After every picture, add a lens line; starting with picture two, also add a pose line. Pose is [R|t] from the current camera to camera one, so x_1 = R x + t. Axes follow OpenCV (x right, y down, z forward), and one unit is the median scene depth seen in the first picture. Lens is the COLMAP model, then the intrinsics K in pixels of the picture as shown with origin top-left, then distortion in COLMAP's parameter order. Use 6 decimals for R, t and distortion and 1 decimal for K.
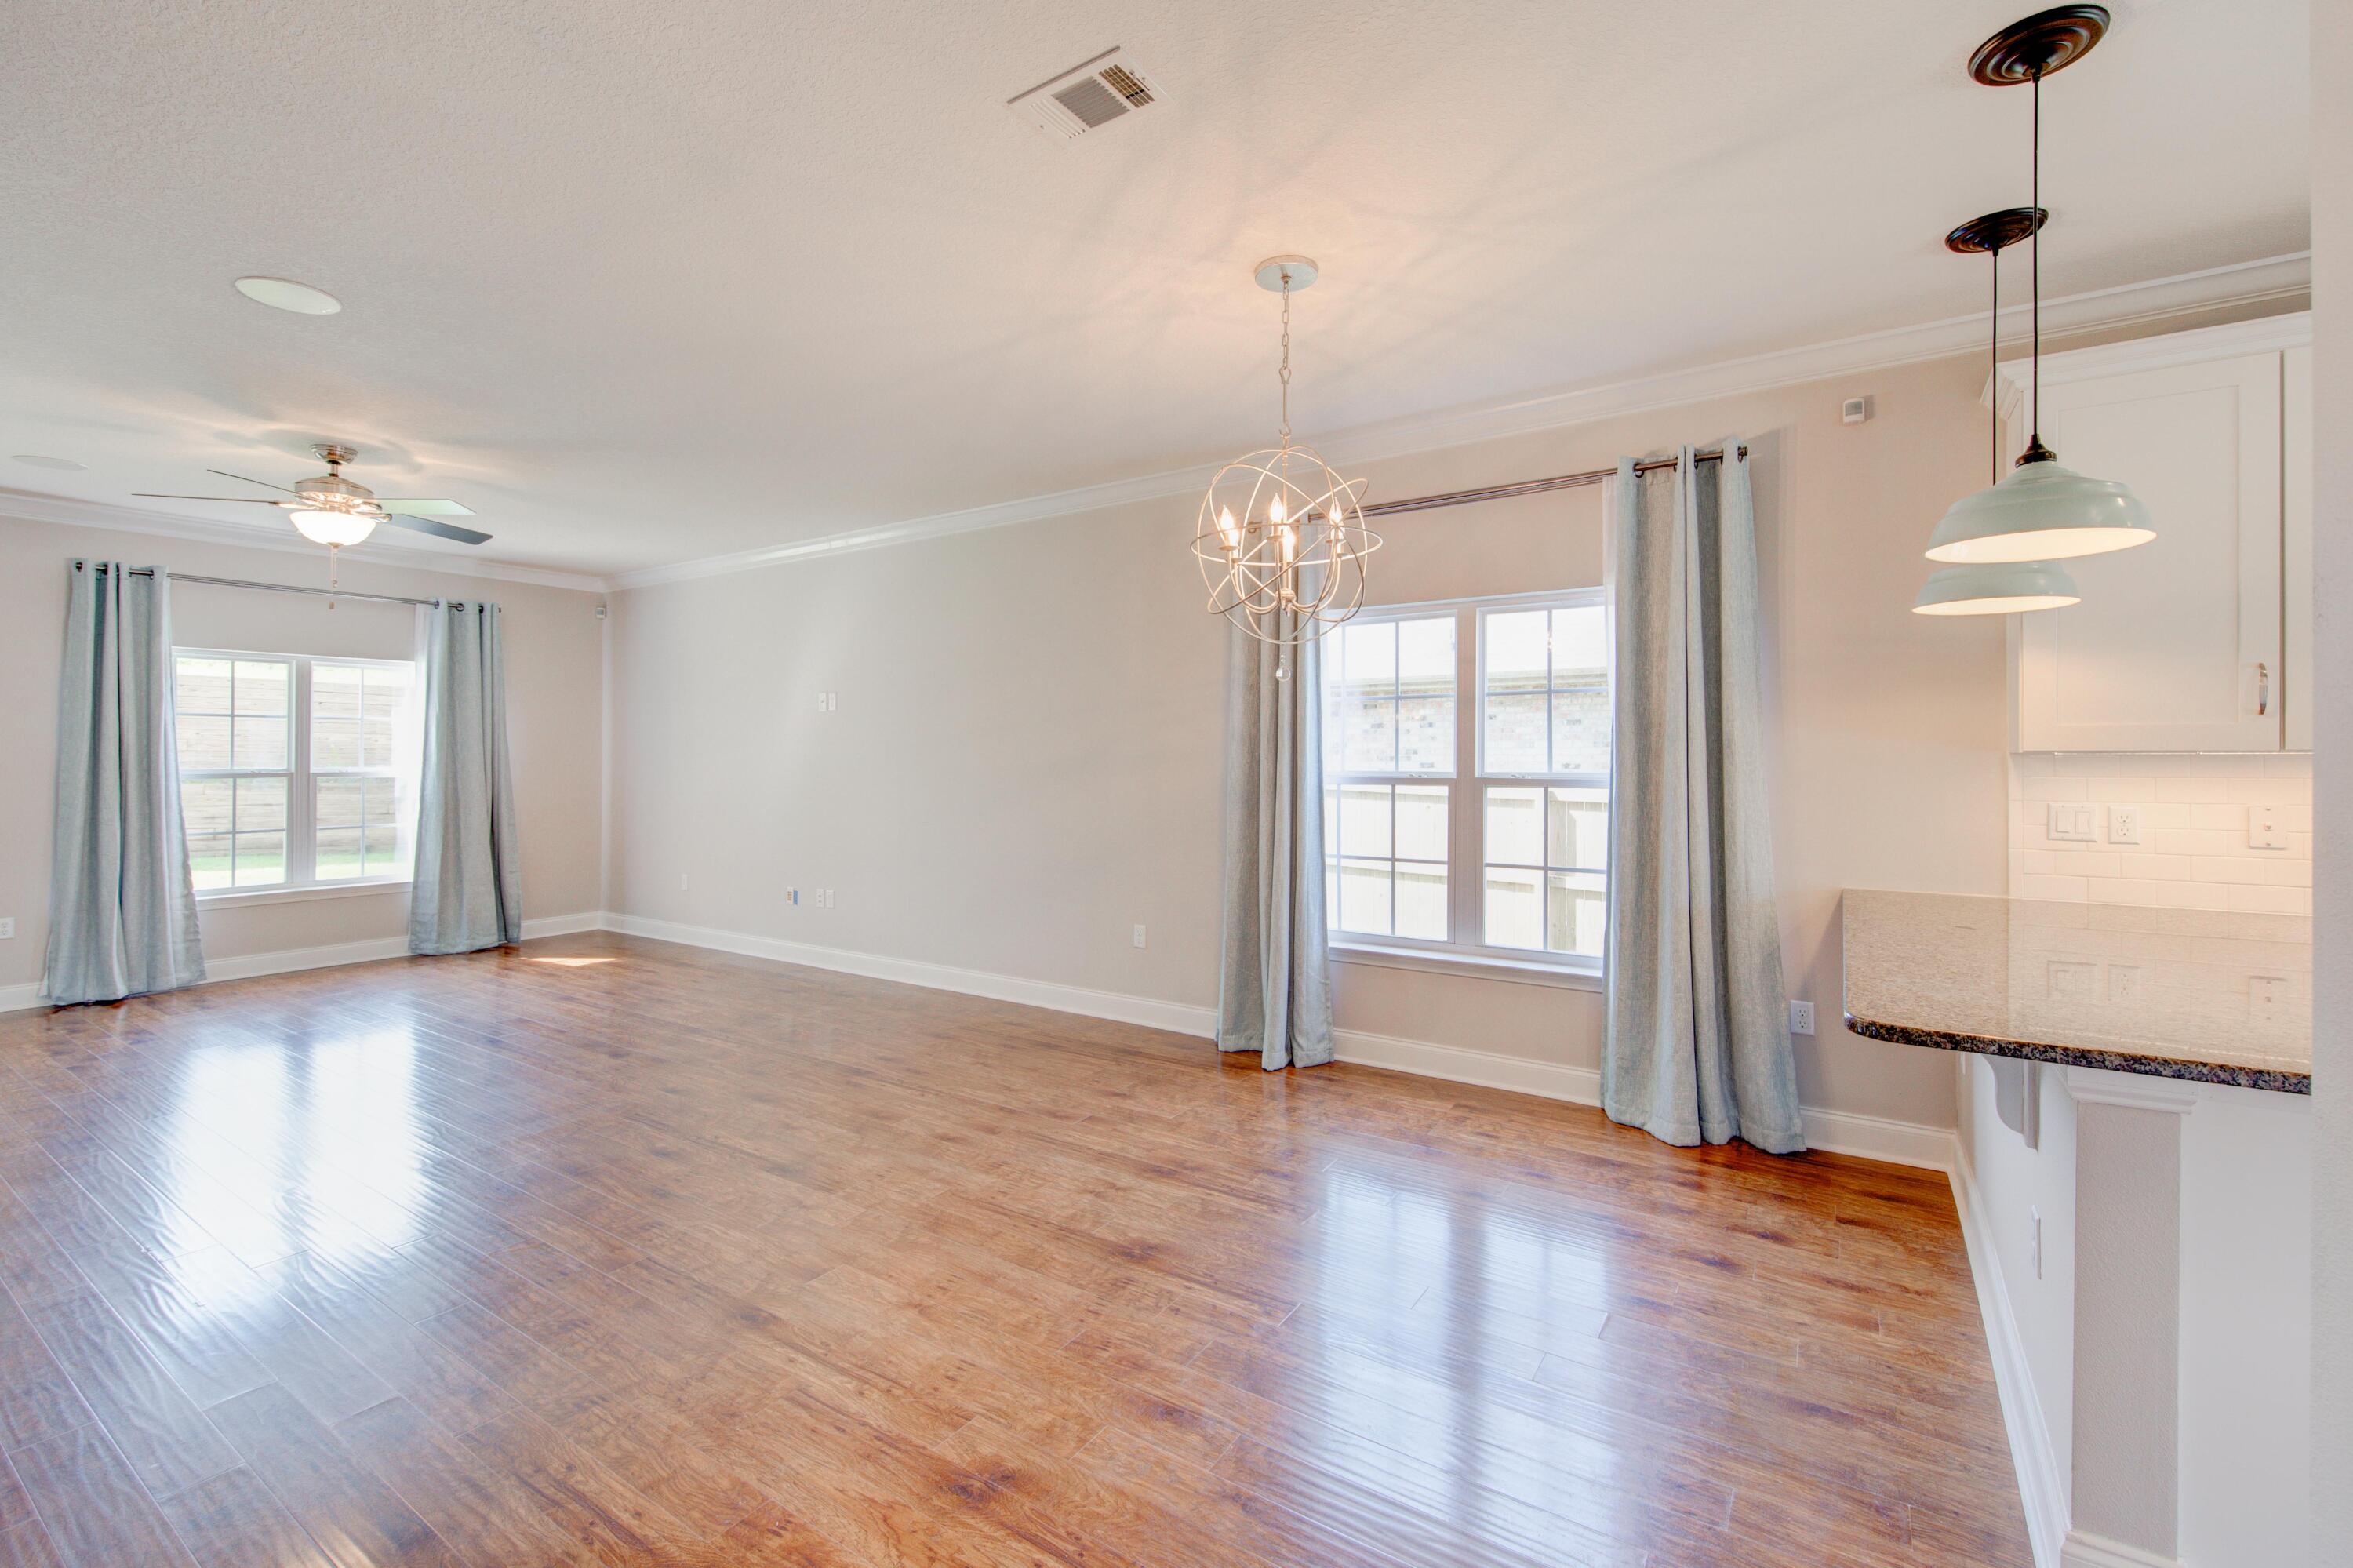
lens RADIAL K [[999.3, 0, 1167.2], [0, 999.3, 744.9], [0, 0, 1]] dist [0.008005, -0.003809]
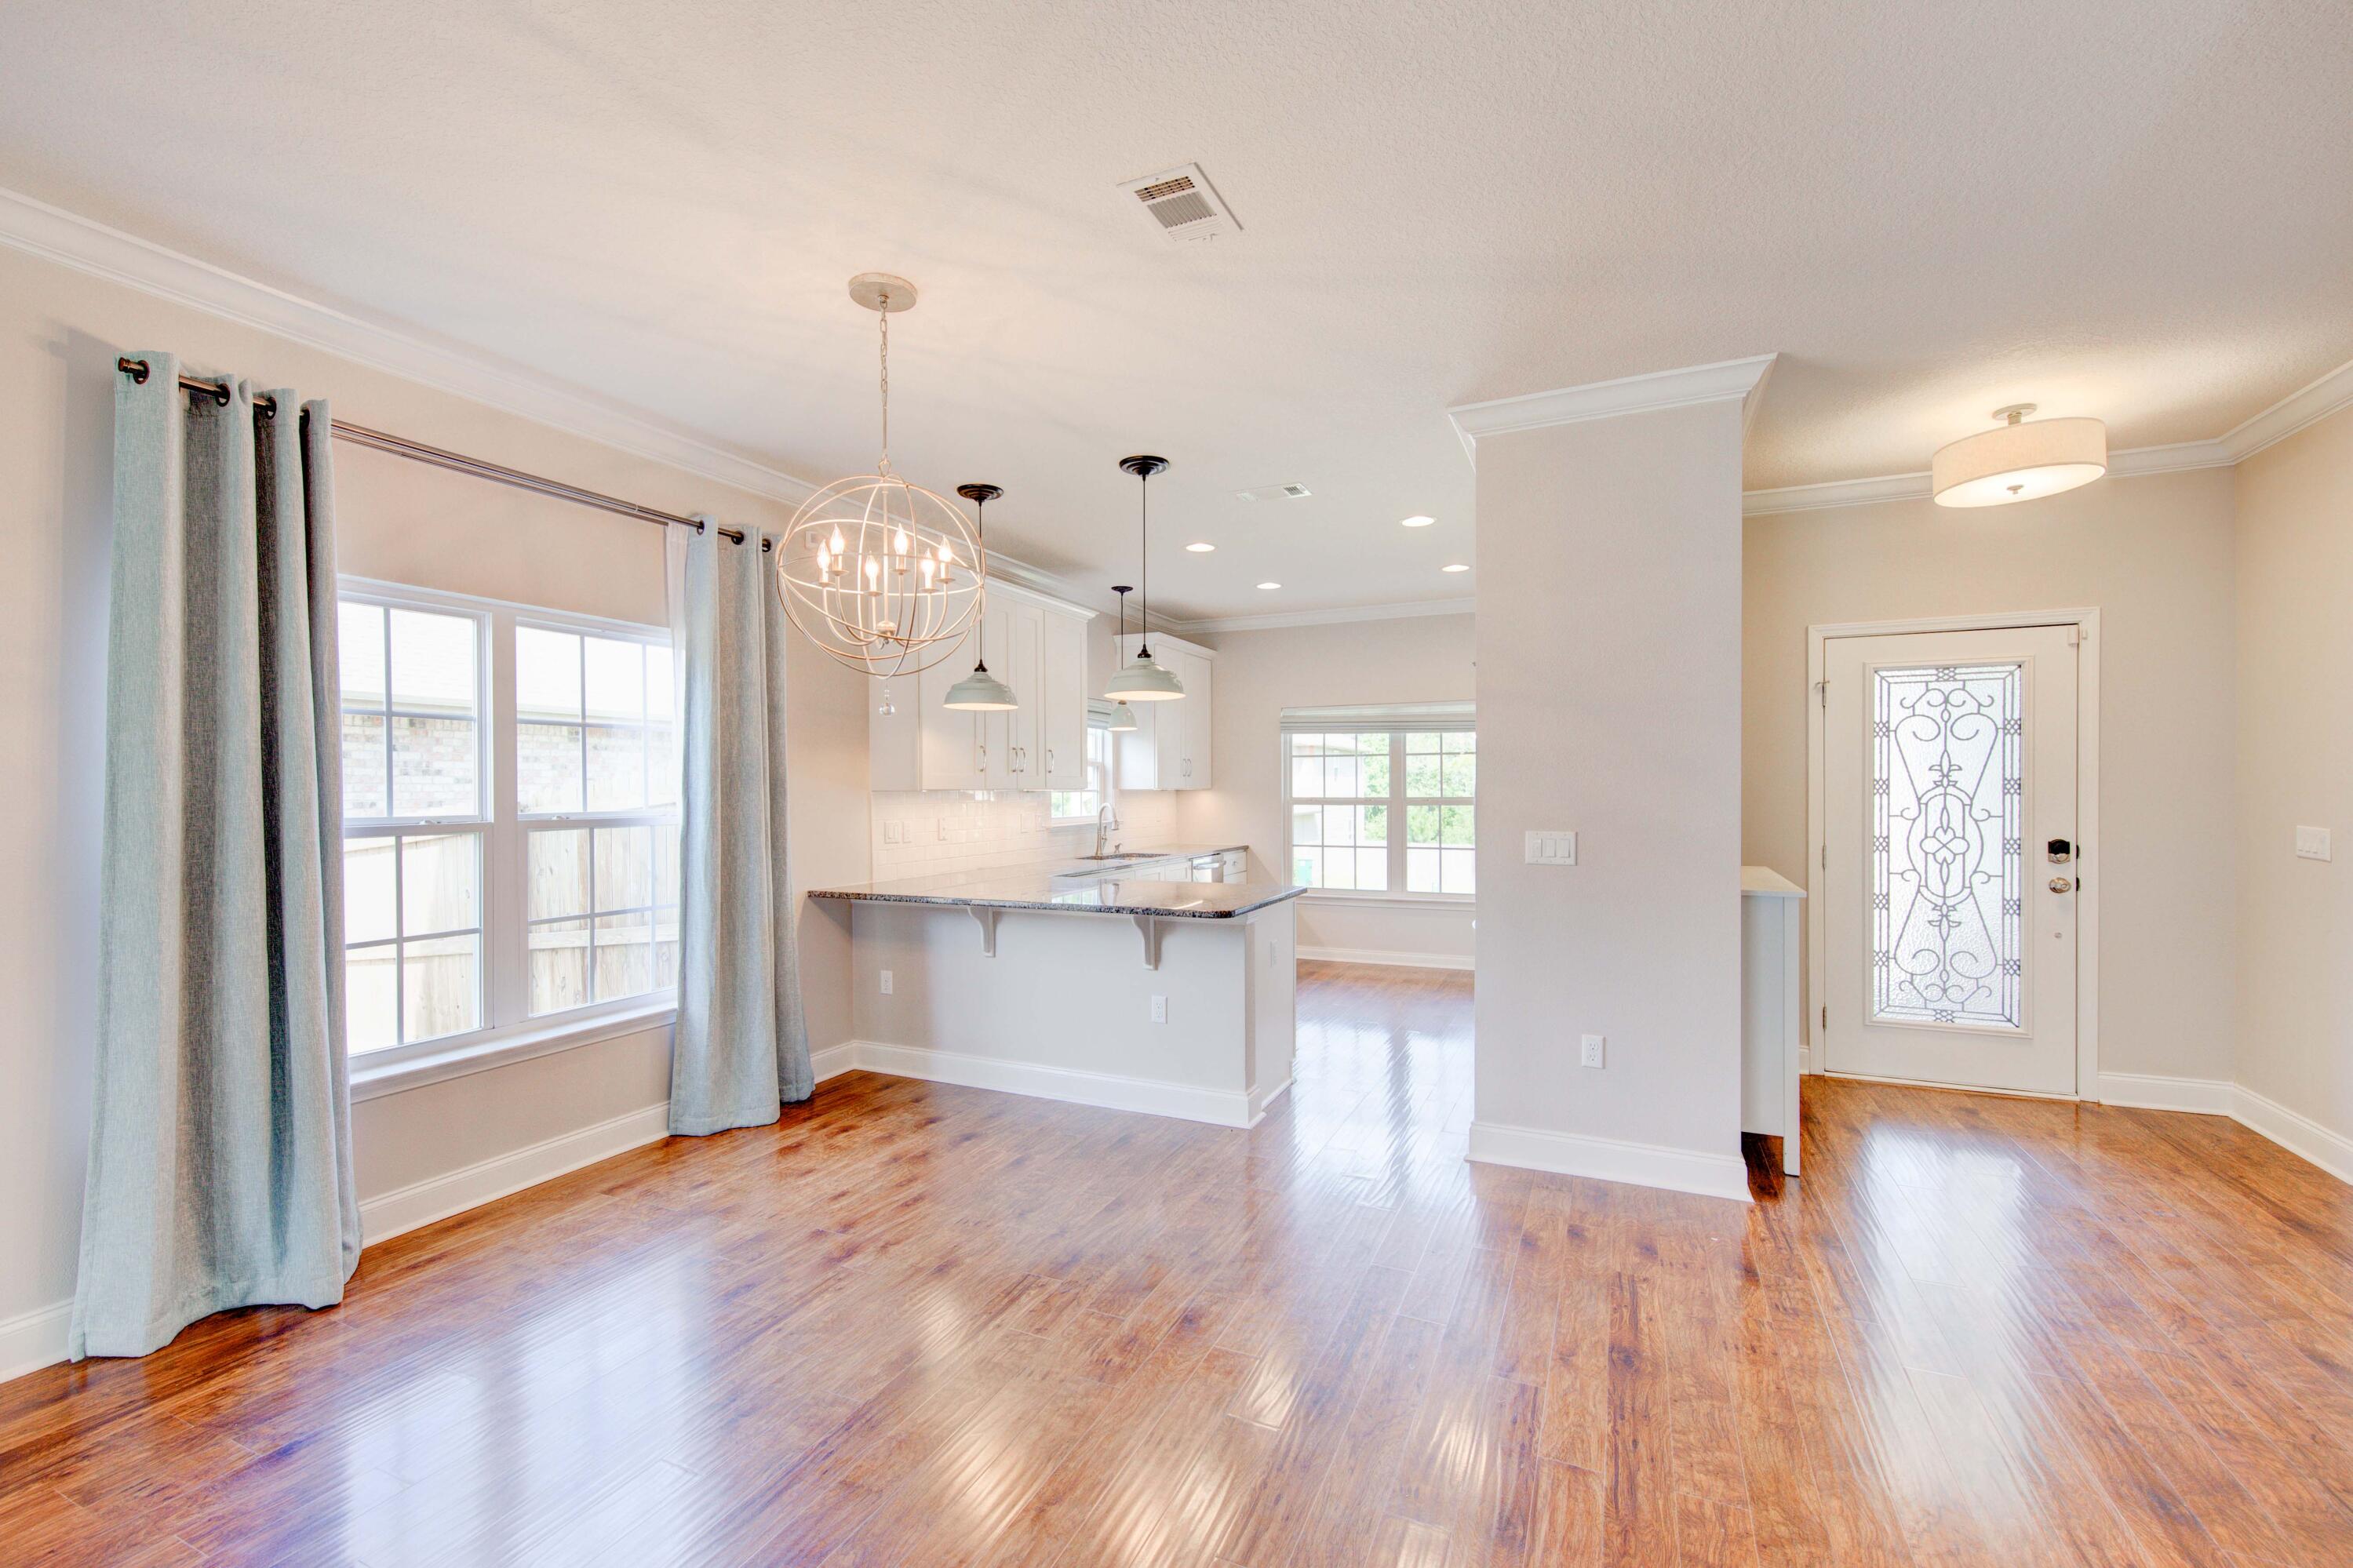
lens RADIAL K [[999.1, 0, 1155.1], [0, 999.1, 790.6], [0, 0, 1]] dist [0.008005, -0.003809]
pose [[-0.144691, -0.001225, 0.989476, -0.551170], [-0.006337, 0.999980, 0.000311, 0.003346], [-0.989457, -0.006225, -0.144696, 0.552845]]
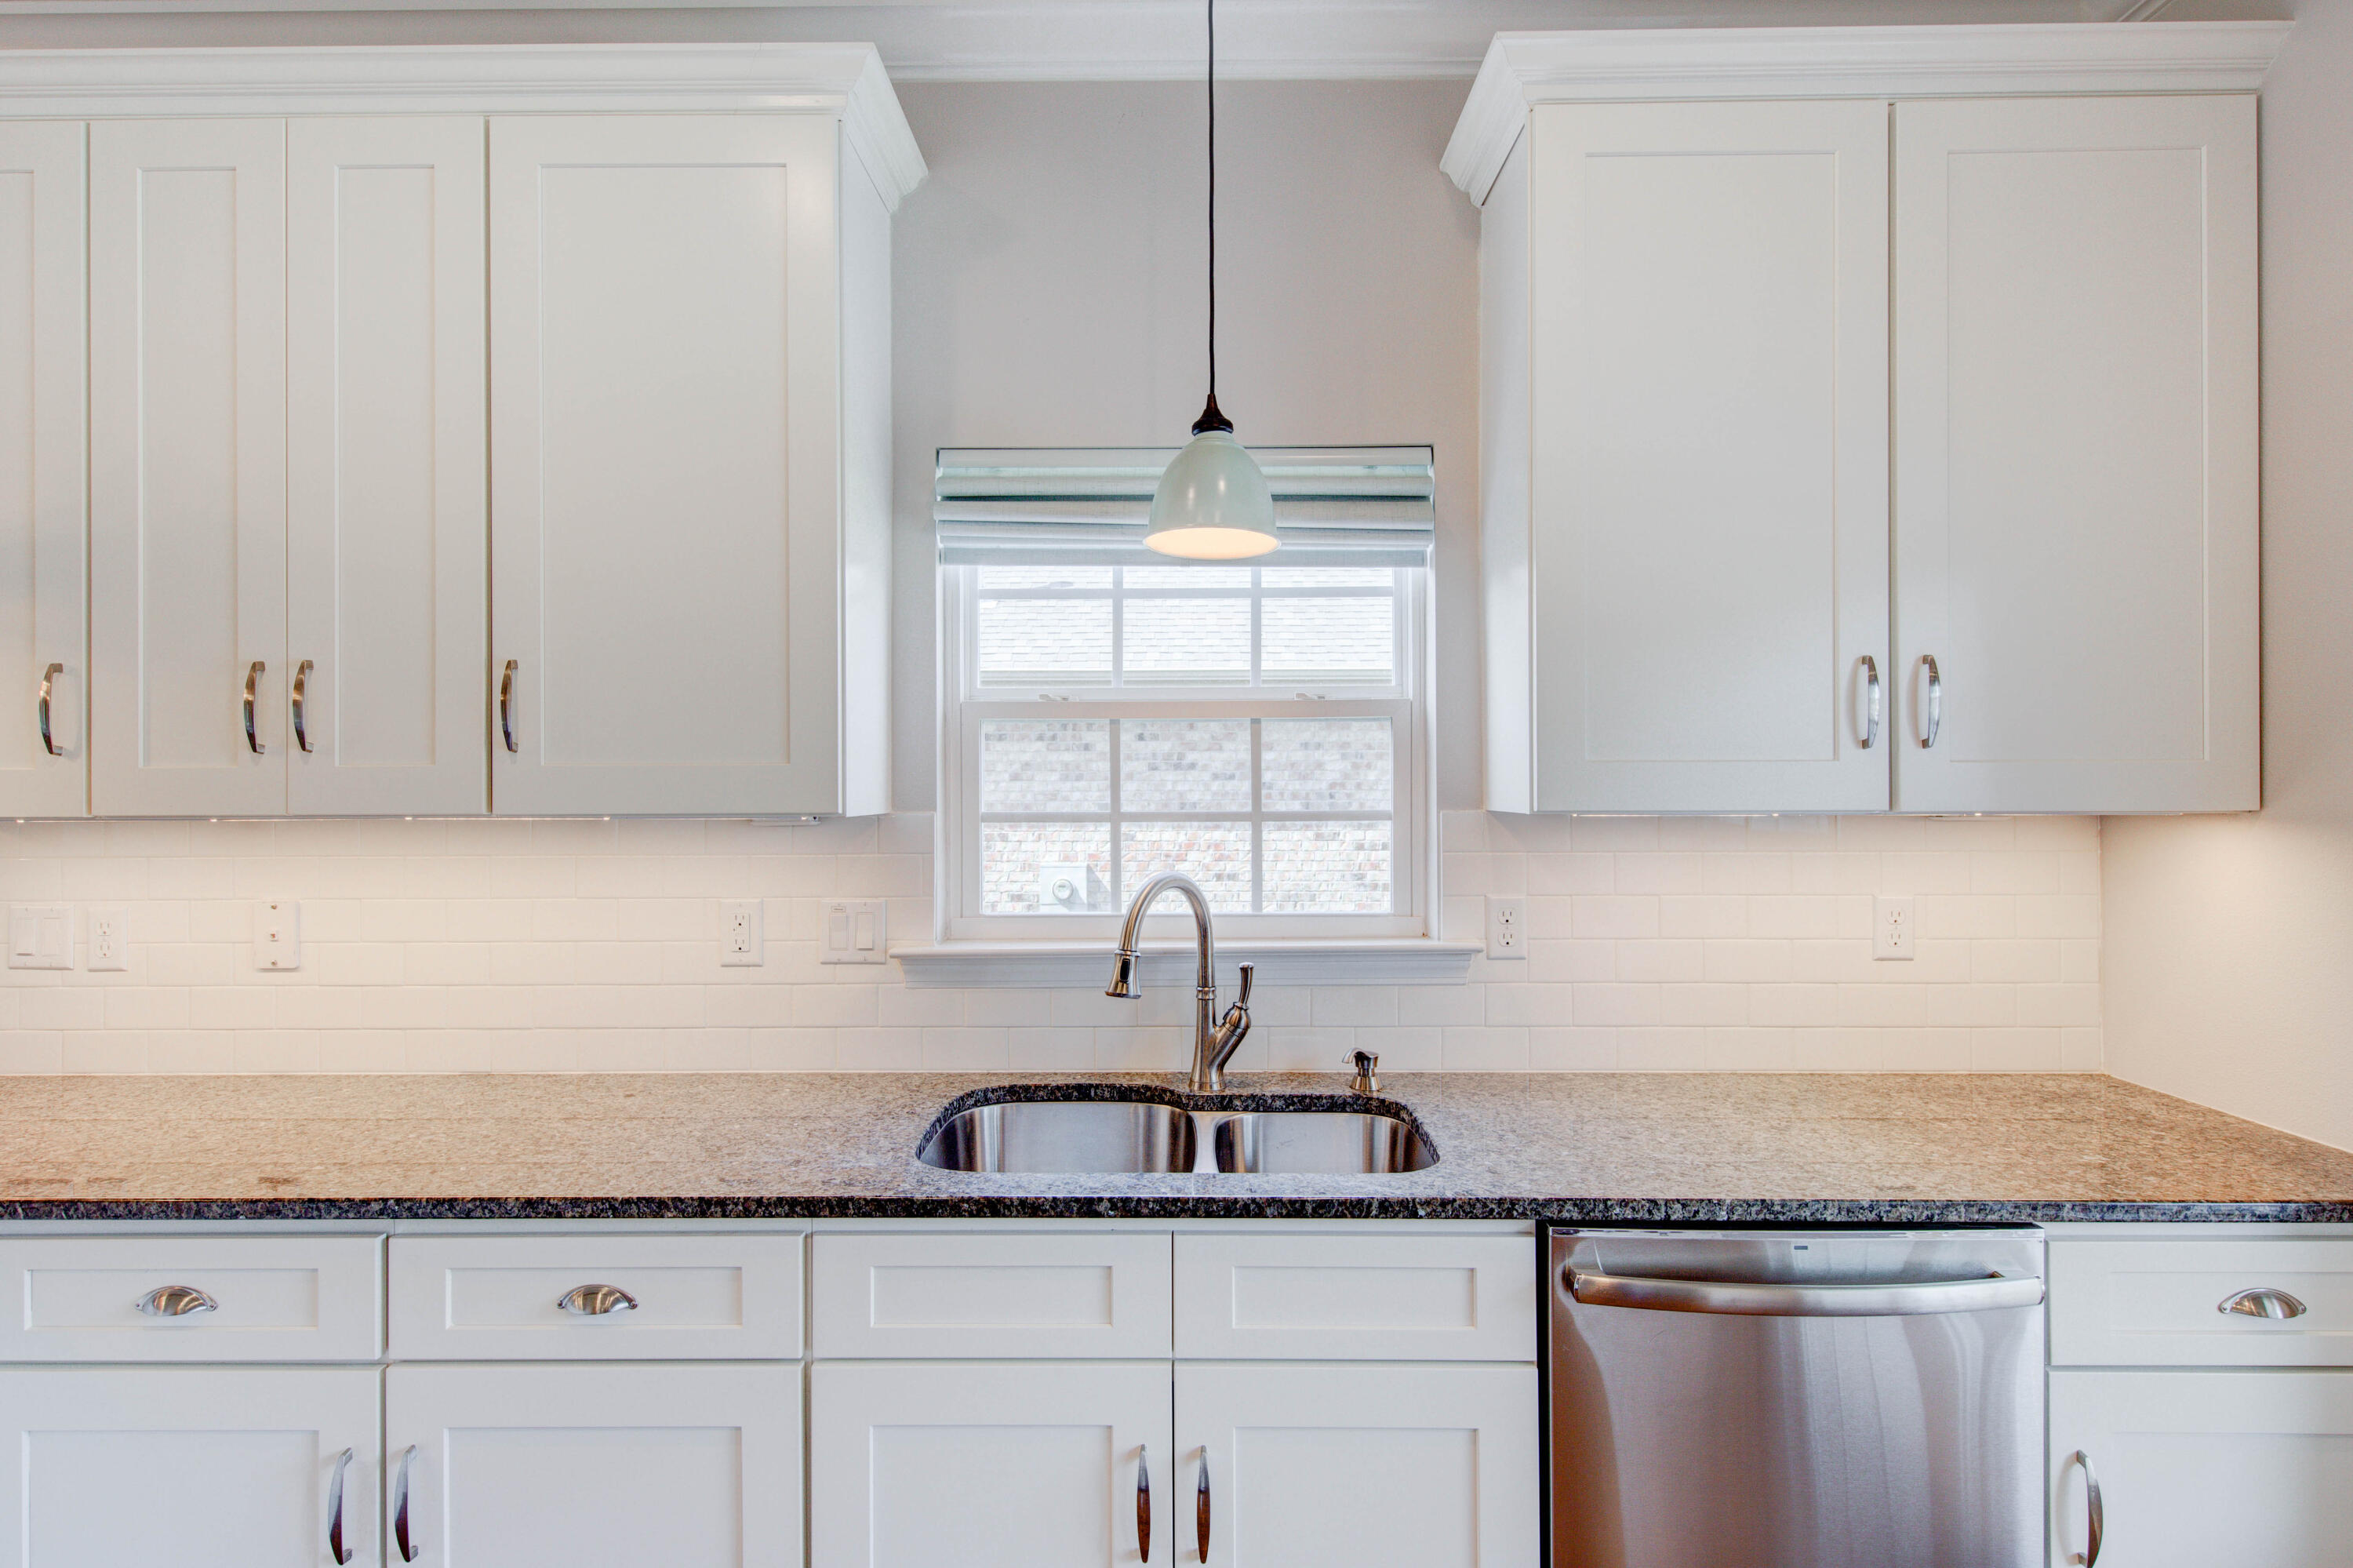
lens RADIAL K [[1220.3, 0, 1177.0], [0, 1220.3, 783.0], [0, 0, 1]] dist [0.006752, 0.001200]
pose [[0.845337, 0.002248, 0.534229, 0.732247], [-0.006967, 0.999953, 0.006816, -0.011495], [-0.534189, -0.009484, 0.845312, 0.039216]]
